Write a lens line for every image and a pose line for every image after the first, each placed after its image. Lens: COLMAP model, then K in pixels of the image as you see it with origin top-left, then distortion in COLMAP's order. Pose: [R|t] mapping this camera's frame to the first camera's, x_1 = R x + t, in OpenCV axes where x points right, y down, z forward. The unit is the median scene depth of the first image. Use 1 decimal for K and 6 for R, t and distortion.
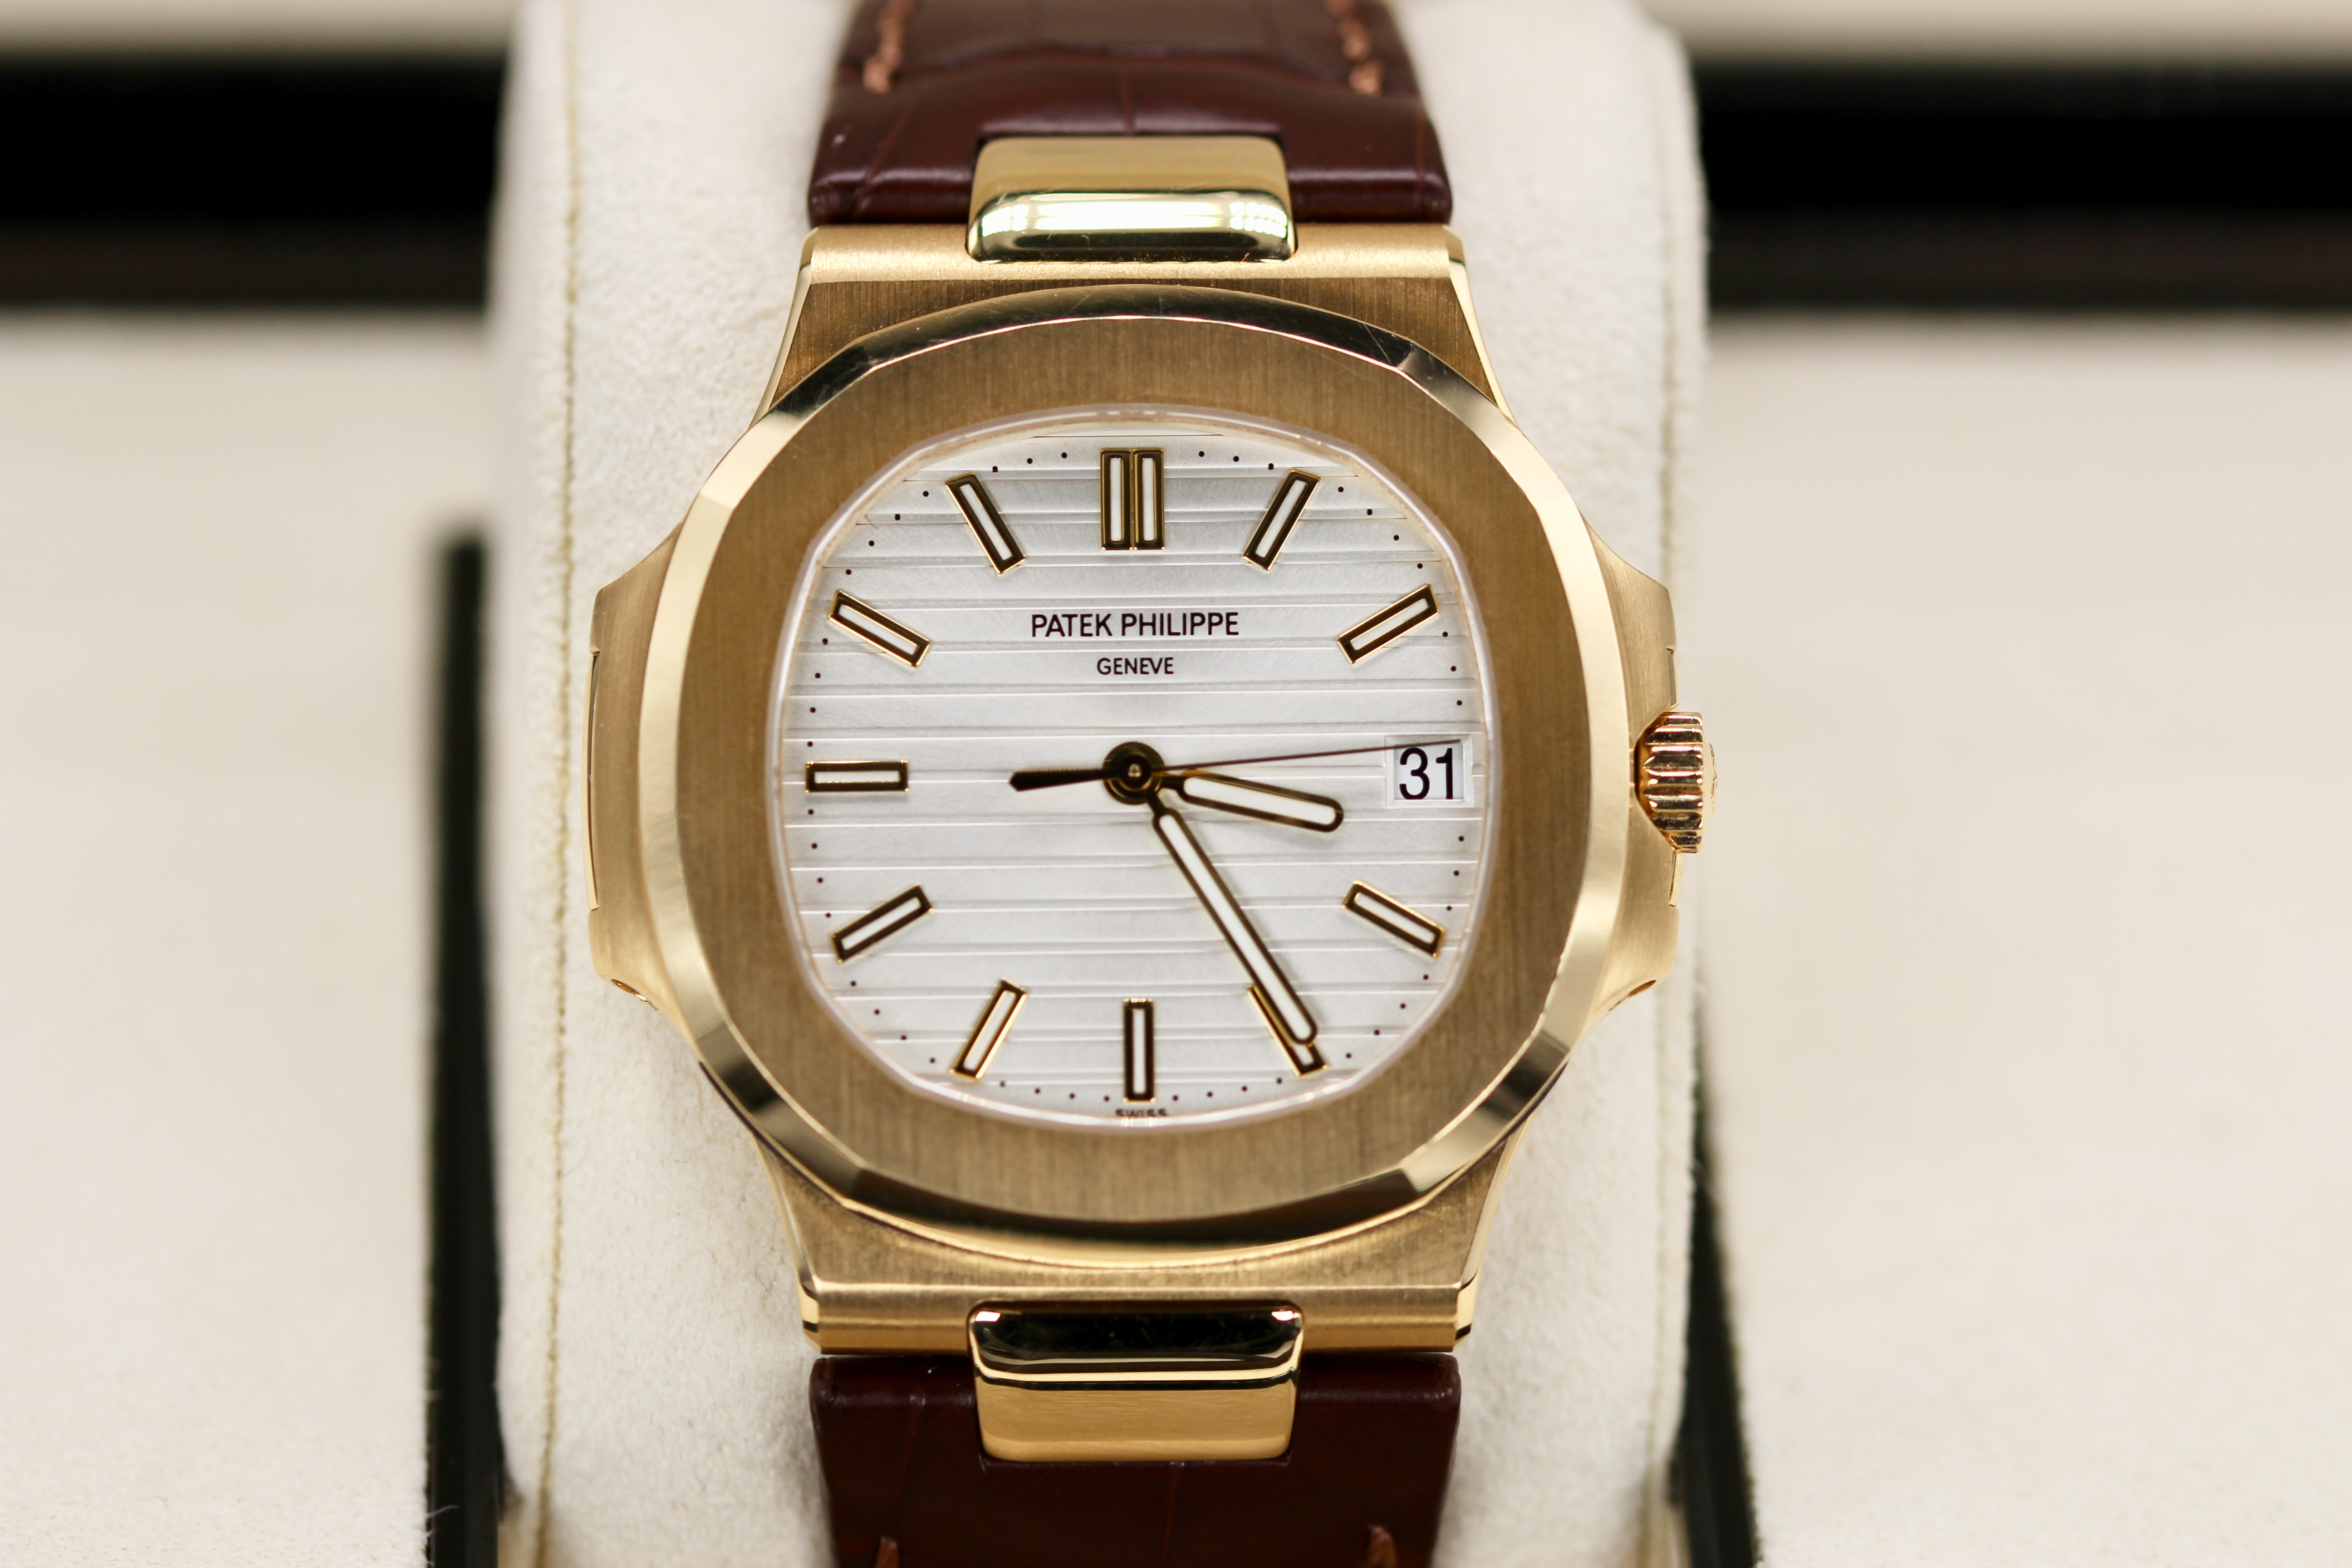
lens RADIAL K [[13605.5, 0, 1176.0], [0, 13605.5, 784.0], [0, 0, 1]] dist [-0.070255, 4.801542]
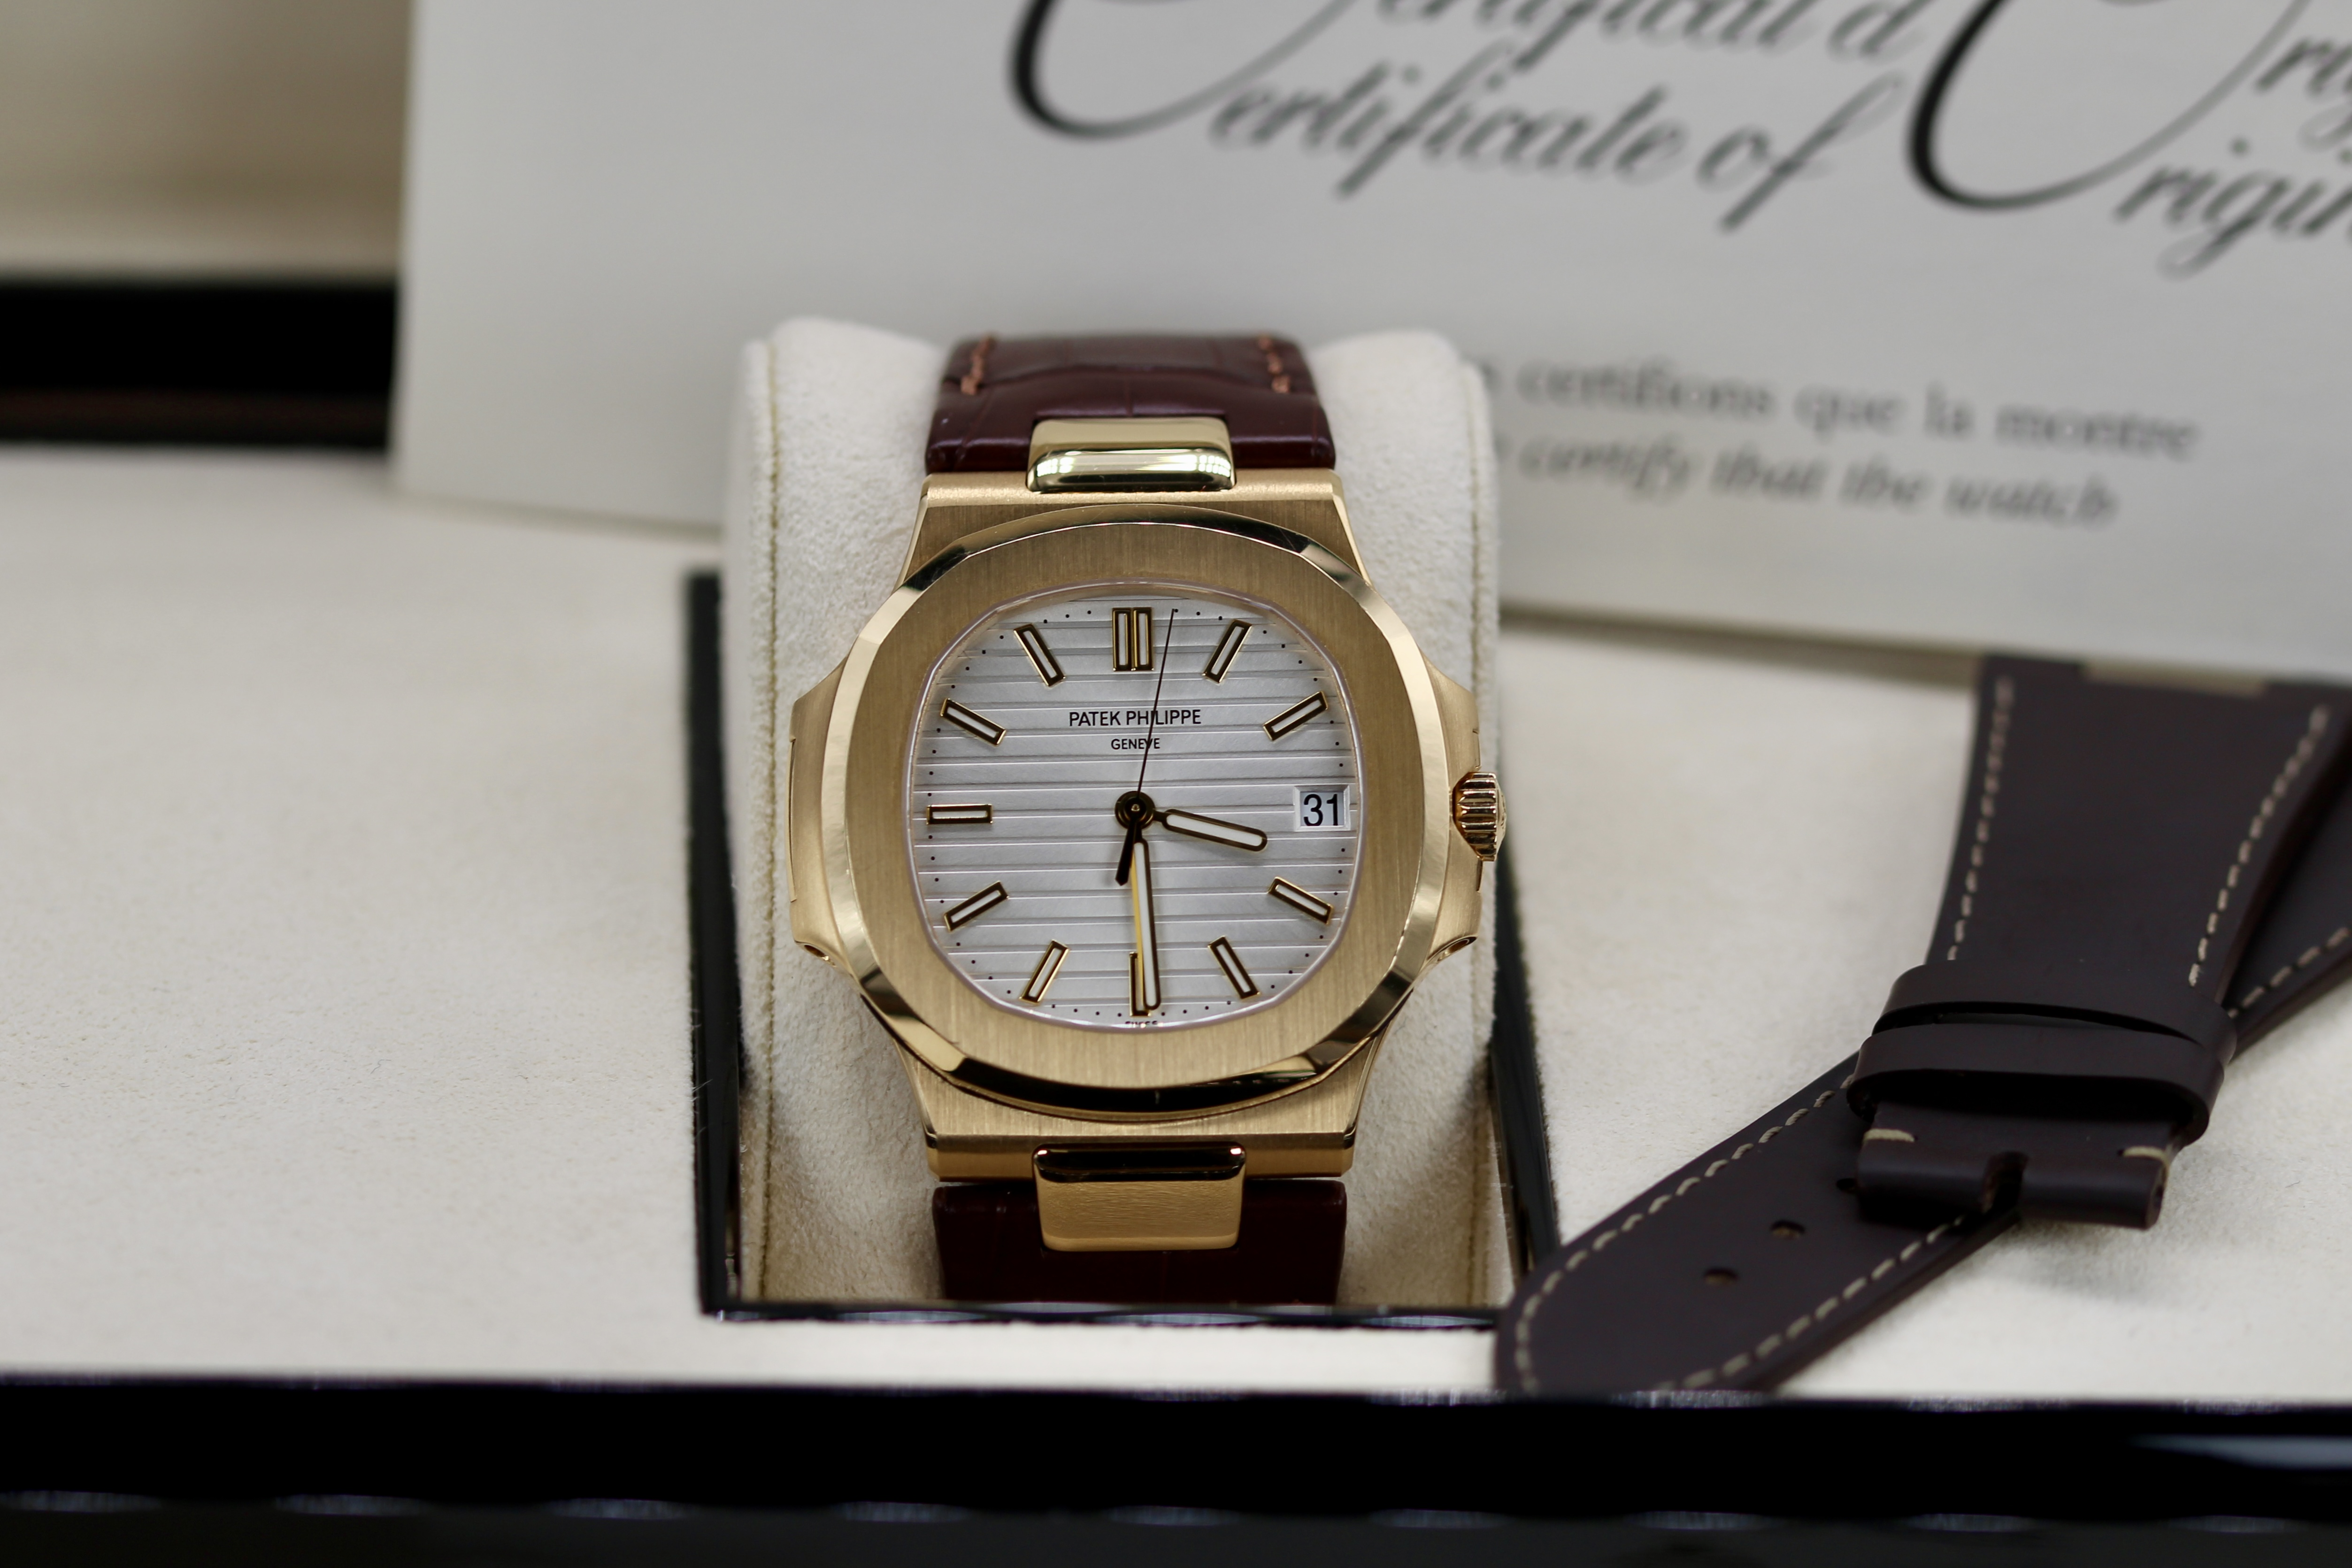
lens RADIAL K [[13605.5, 0, 1176.0], [0, 13605.5, 784.0], [0, 0, 1]] dist [-0.070255, 4.801542]
pose [[0.999957, -0.008728, -0.003071, 0.006487], [0.008479, 0.997271, -0.073339, 0.111405], [0.003703, 0.073310, 0.997302, -0.570915]]
